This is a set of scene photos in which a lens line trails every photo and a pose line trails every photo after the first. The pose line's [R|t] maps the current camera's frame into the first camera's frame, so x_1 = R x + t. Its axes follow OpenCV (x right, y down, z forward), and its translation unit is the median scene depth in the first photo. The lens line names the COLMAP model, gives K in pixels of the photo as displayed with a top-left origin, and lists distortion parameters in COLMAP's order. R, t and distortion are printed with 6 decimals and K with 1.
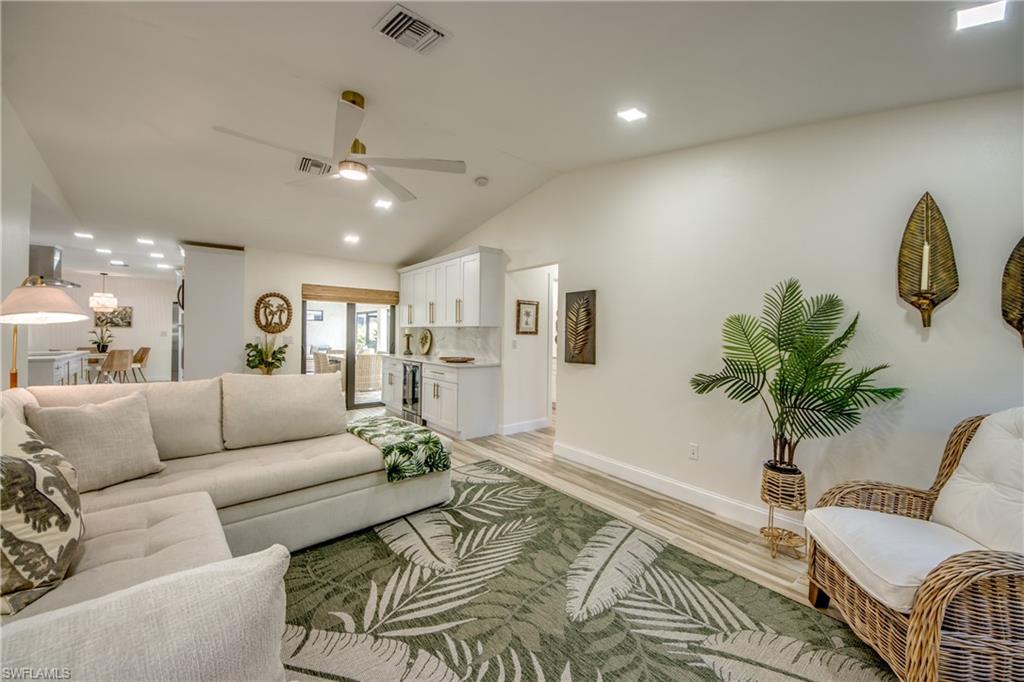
lens RADIAL K [[393.4, 0, 519.8], [0, 393.4, 331.4], [0, 0, 1]] dist [0.006505, -0.009919]
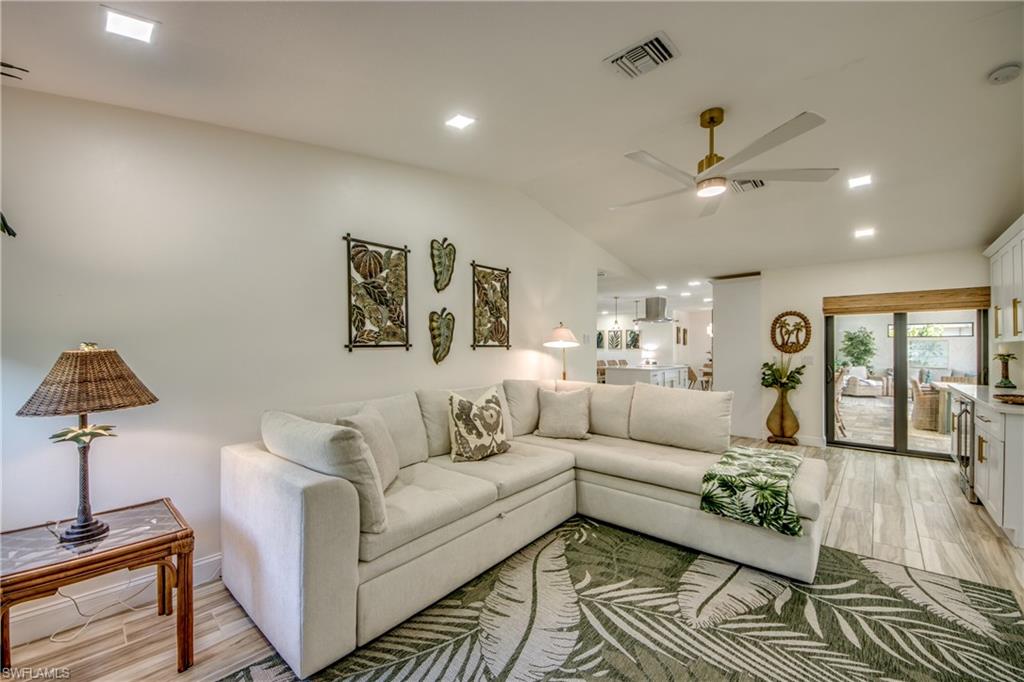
lens RADIAL K [[393.4, 0, 505.0], [0, 393.4, 345.3], [0, 0, 1]] dist [0.006505, -0.009919]
pose [[0.141247, -0.017725, -0.989816, 0.502926], [-0.000199, 0.999839, -0.017933, 0.006319], [0.989974, 0.002730, 0.141221, 0.374466]]
